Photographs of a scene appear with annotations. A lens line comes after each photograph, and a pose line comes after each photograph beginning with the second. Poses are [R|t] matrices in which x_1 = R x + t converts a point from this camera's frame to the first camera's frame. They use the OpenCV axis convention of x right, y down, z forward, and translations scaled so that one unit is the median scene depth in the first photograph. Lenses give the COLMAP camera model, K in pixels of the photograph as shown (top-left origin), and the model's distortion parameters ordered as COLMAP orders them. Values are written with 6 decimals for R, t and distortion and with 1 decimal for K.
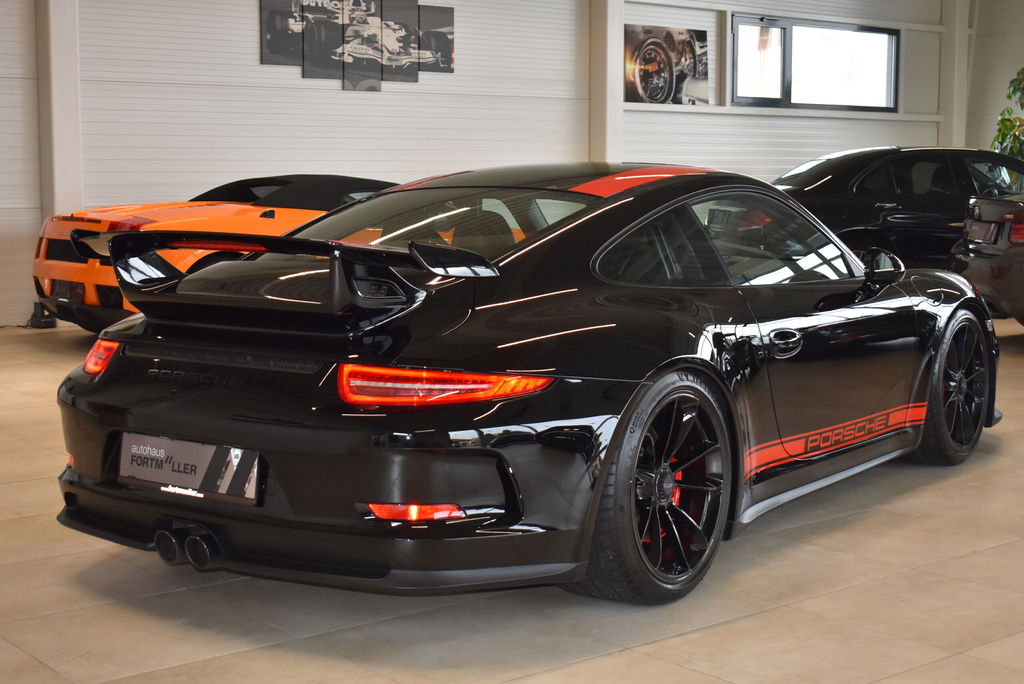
lens RADIAL K [[1619.1, 0, 511.1], [0, 1619.1, 281.6], [0, 0, 1]] dist [0.066058, 0.021983]
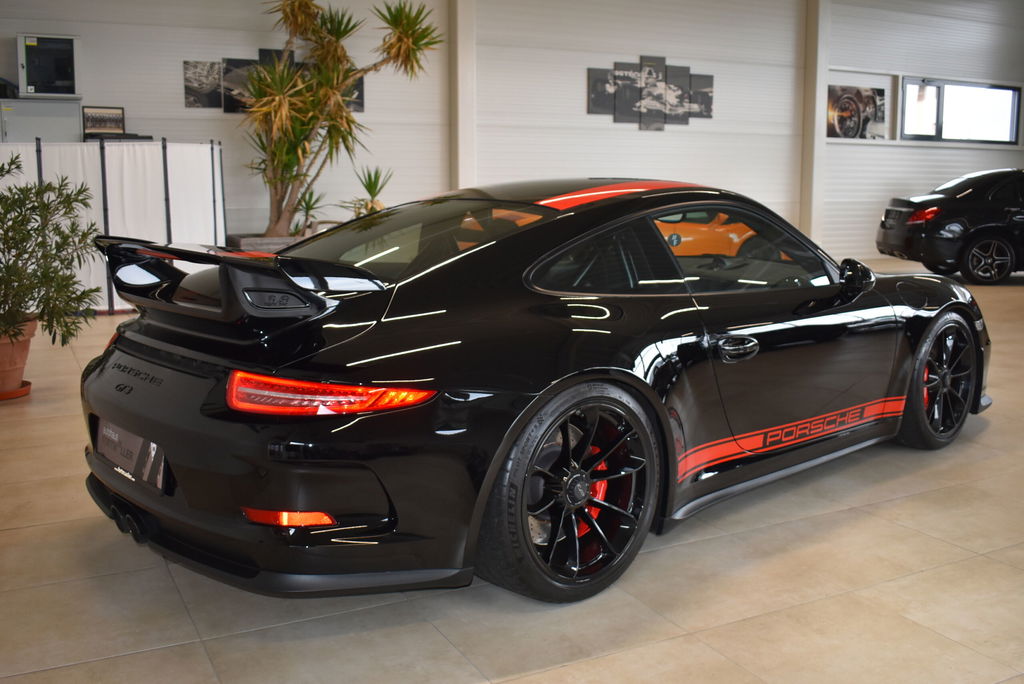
lens RADIAL K [[1033.0, 0, 512.0], [0, 1033.0, 342.0], [0, 0, 1]] dist [-0.052323, 0.015393]
pose [[0.975562, 0.036199, -0.216724, 0.160759], [-0.017592, 0.996038, 0.087176, -0.021785], [0.219021, -0.081233, 0.972333, 0.292139]]
